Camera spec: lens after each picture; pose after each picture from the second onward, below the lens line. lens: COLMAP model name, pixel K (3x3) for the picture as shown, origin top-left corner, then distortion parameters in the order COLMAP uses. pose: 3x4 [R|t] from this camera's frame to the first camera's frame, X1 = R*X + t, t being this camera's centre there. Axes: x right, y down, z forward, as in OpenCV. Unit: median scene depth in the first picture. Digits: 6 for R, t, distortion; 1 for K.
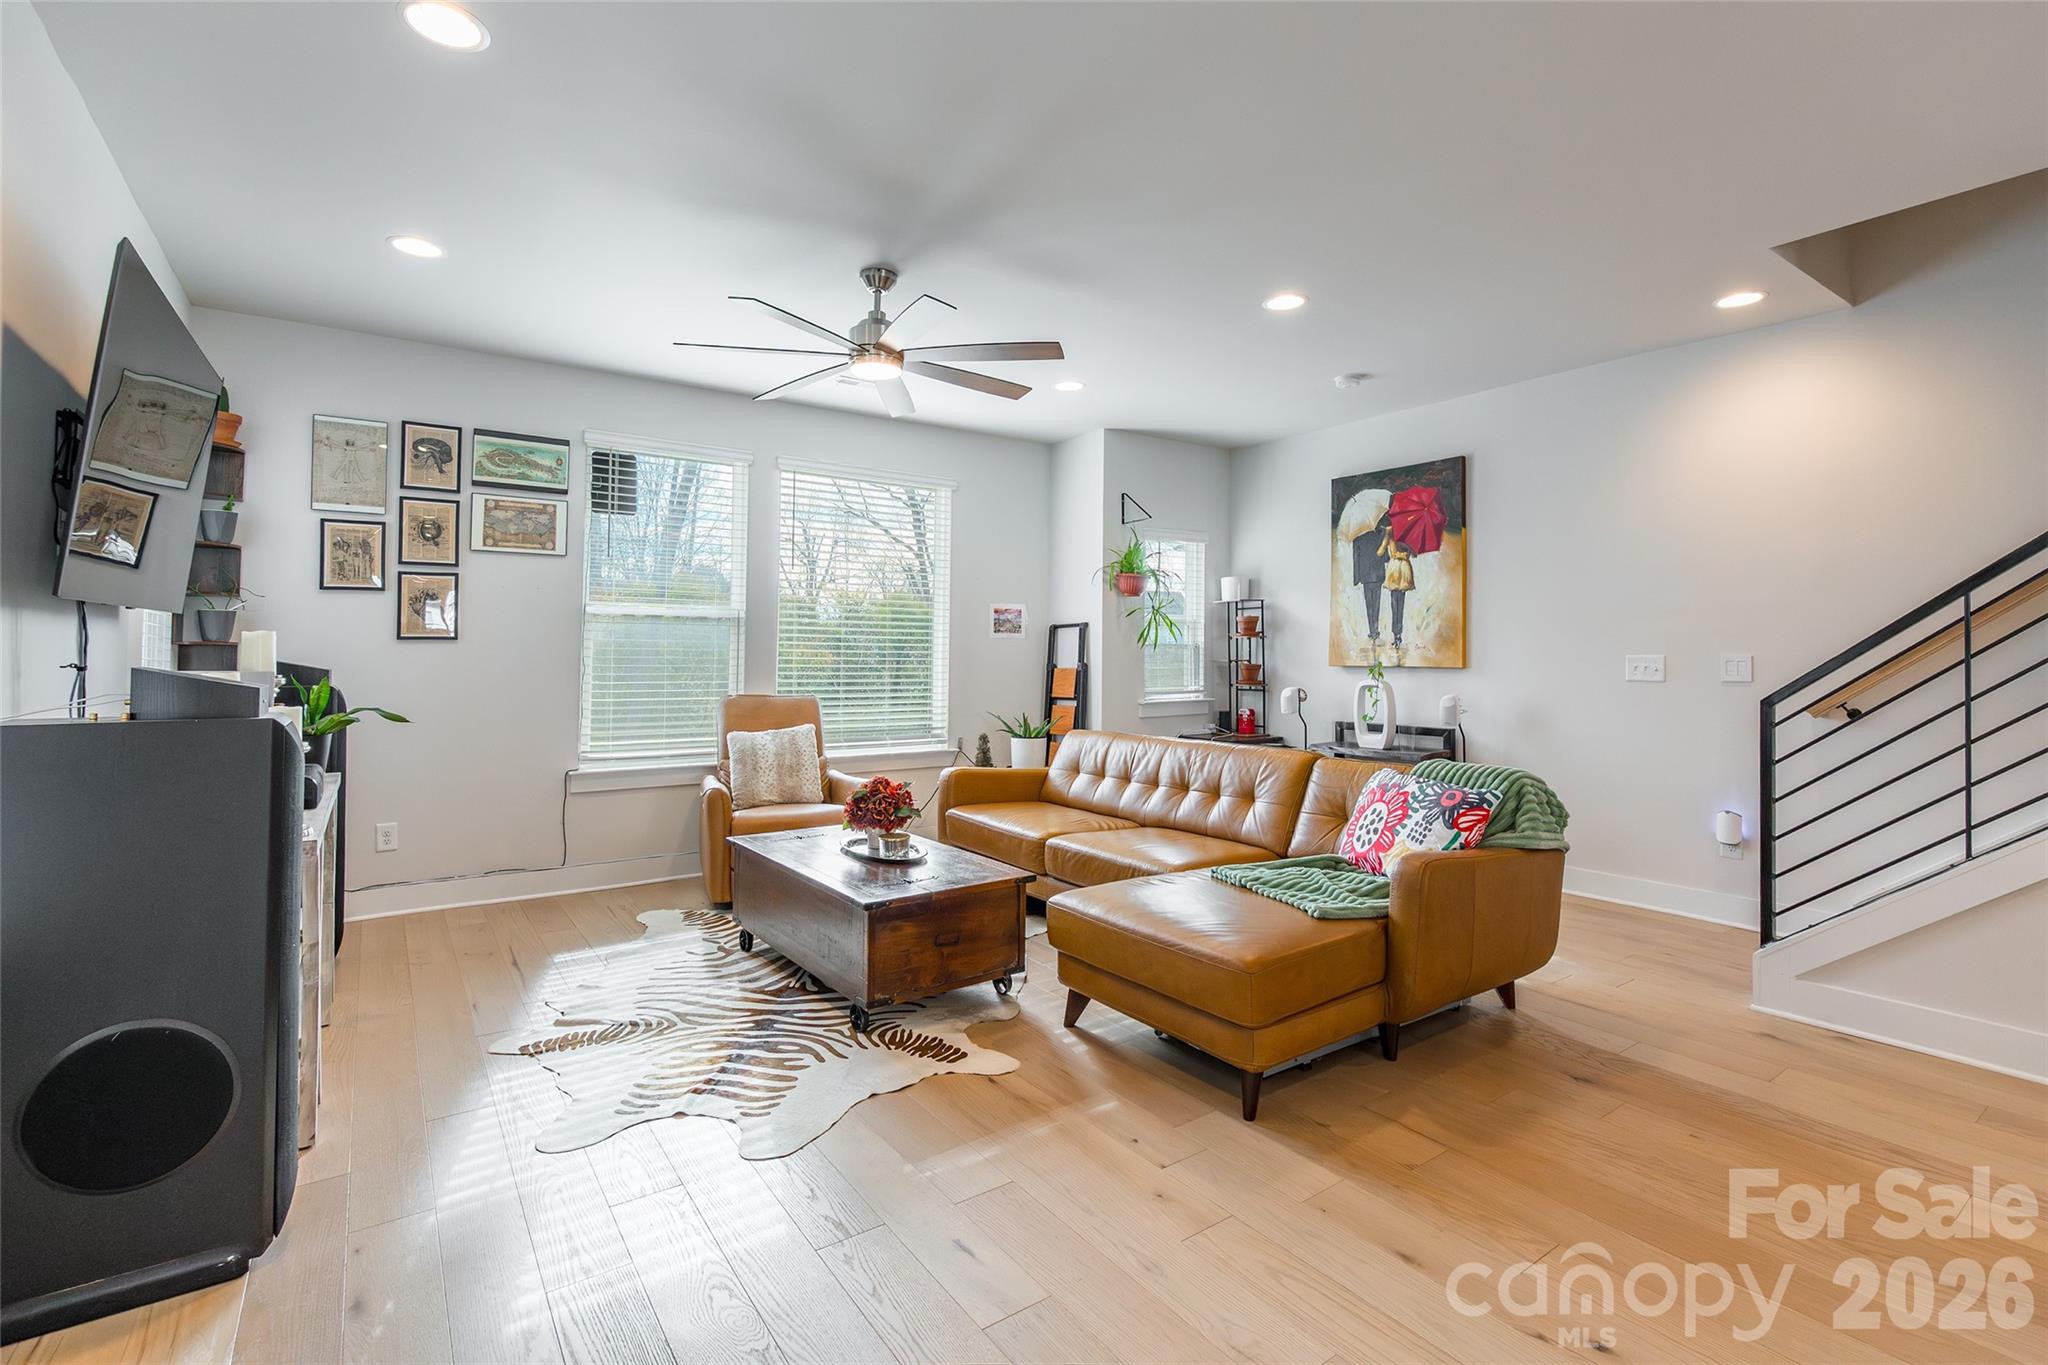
lens RADIAL K [[945.7, 0, 1059.8], [0, 945.7, 642.2], [0, 0, 1]] dist [-0.010124, -0.001021]
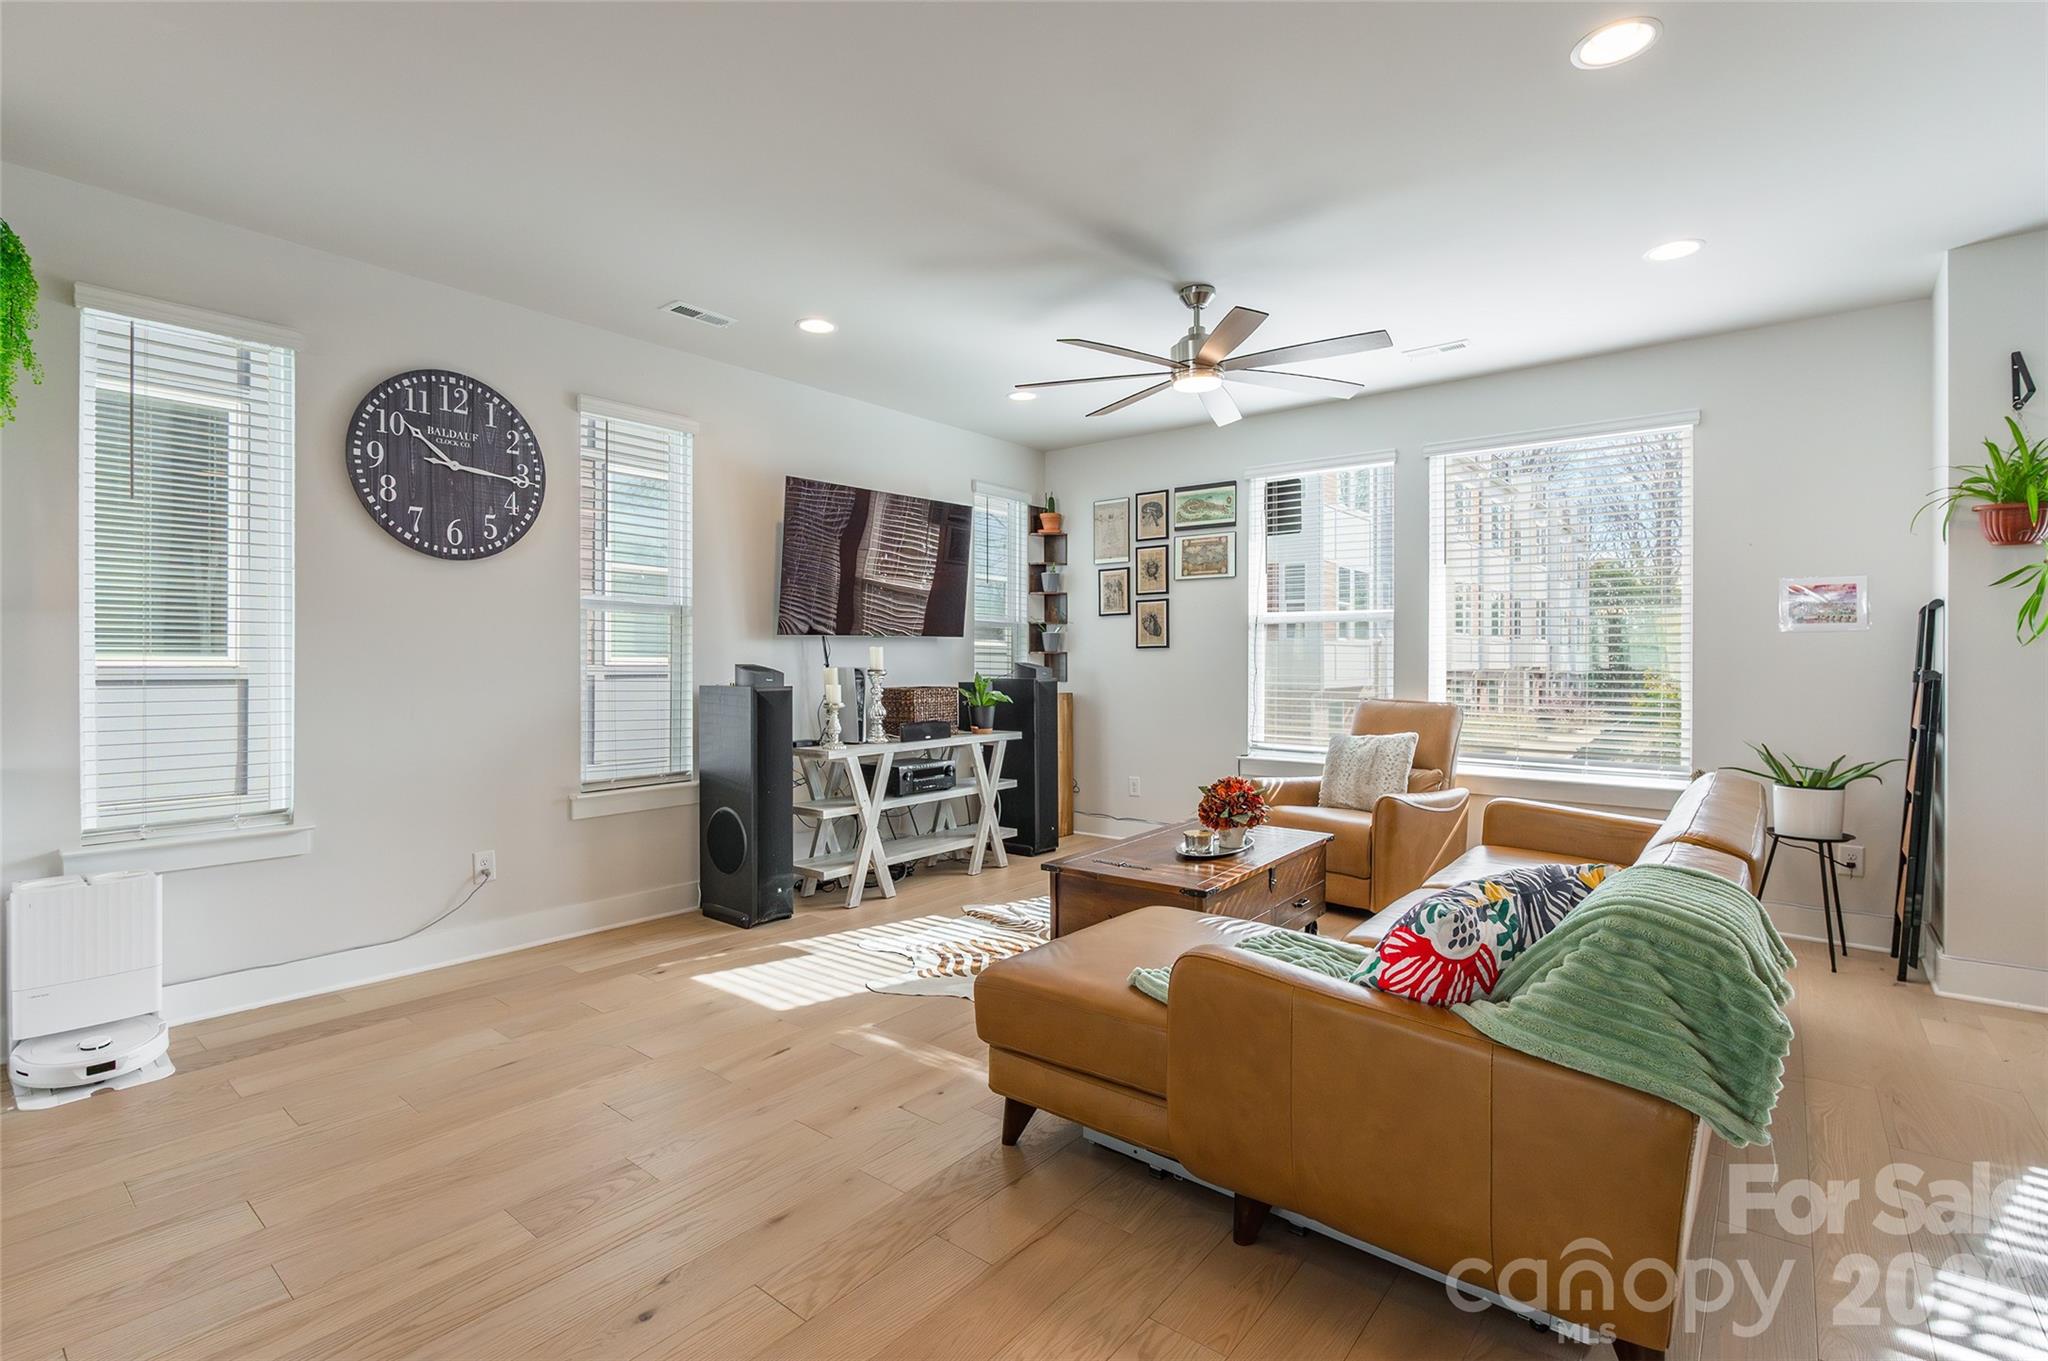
lens RADIAL K [[945.7, 0, 960.2], [0, 945.7, 664.5], [0, 0, 1]] dist [-0.010124, -0.001021]
pose [[0.221863, 0.002094, -0.975076, 0.584004], [0.015292, 0.999867, 0.005626, 0.008470], [0.974958, -0.016159, 0.221802, 0.392583]]
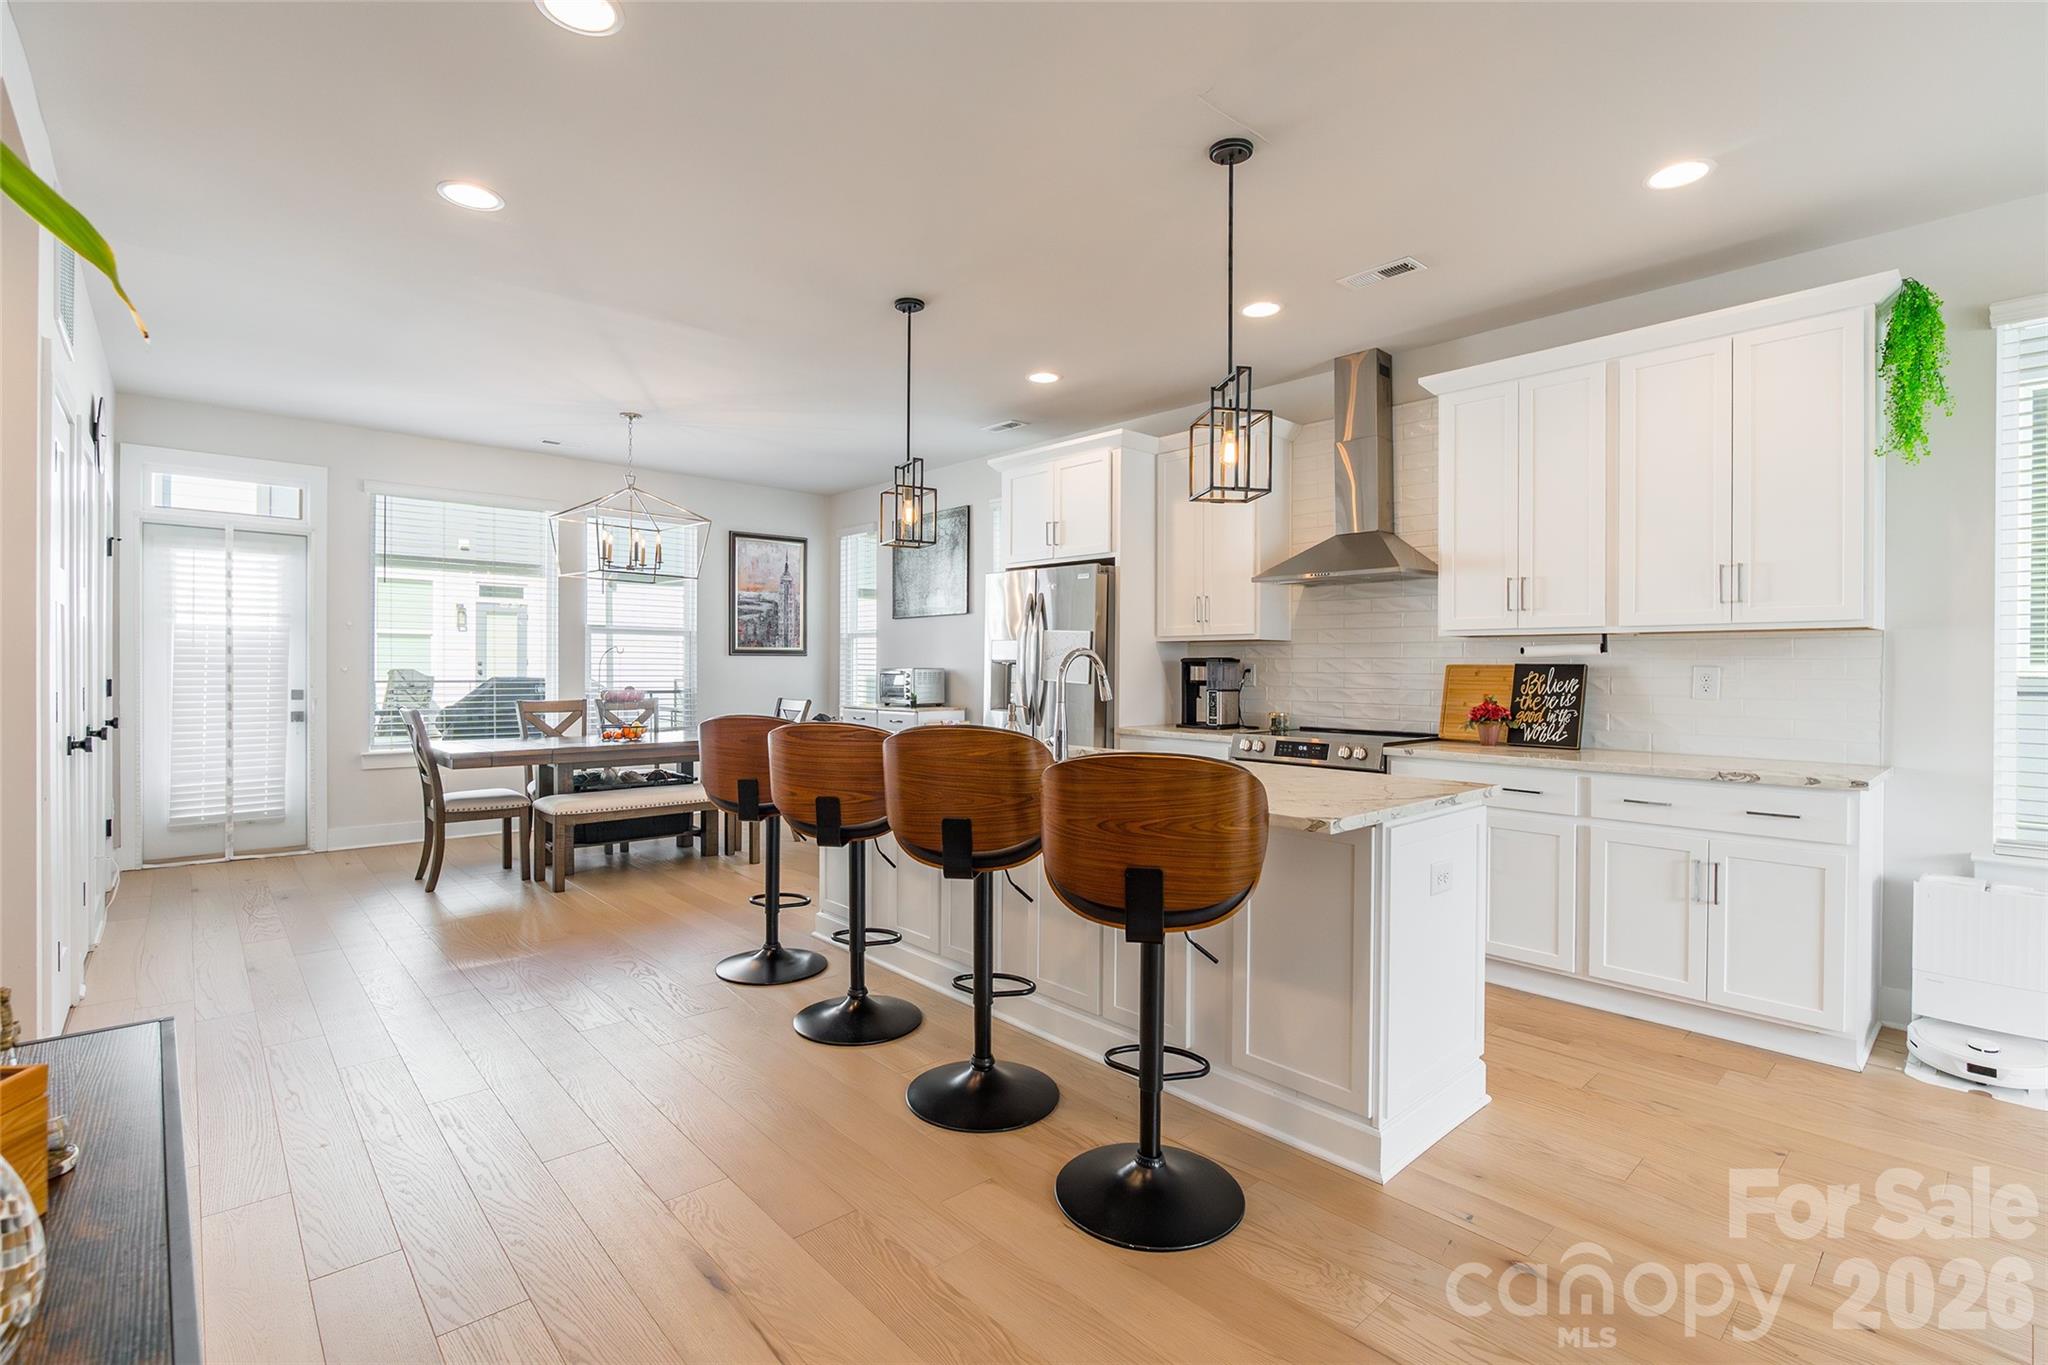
lens RADIAL K [[945.7, 0, 1032.9], [0, 945.7, 668.4], [0, 0, 1]] dist [-0.010124, -0.001021]
pose [[-0.993664, -0.008608, -0.112061, 0.568092], [-0.006812, 0.999842, -0.016396, 0.012591], [0.112185, -0.015529, -0.993566, 0.517529]]
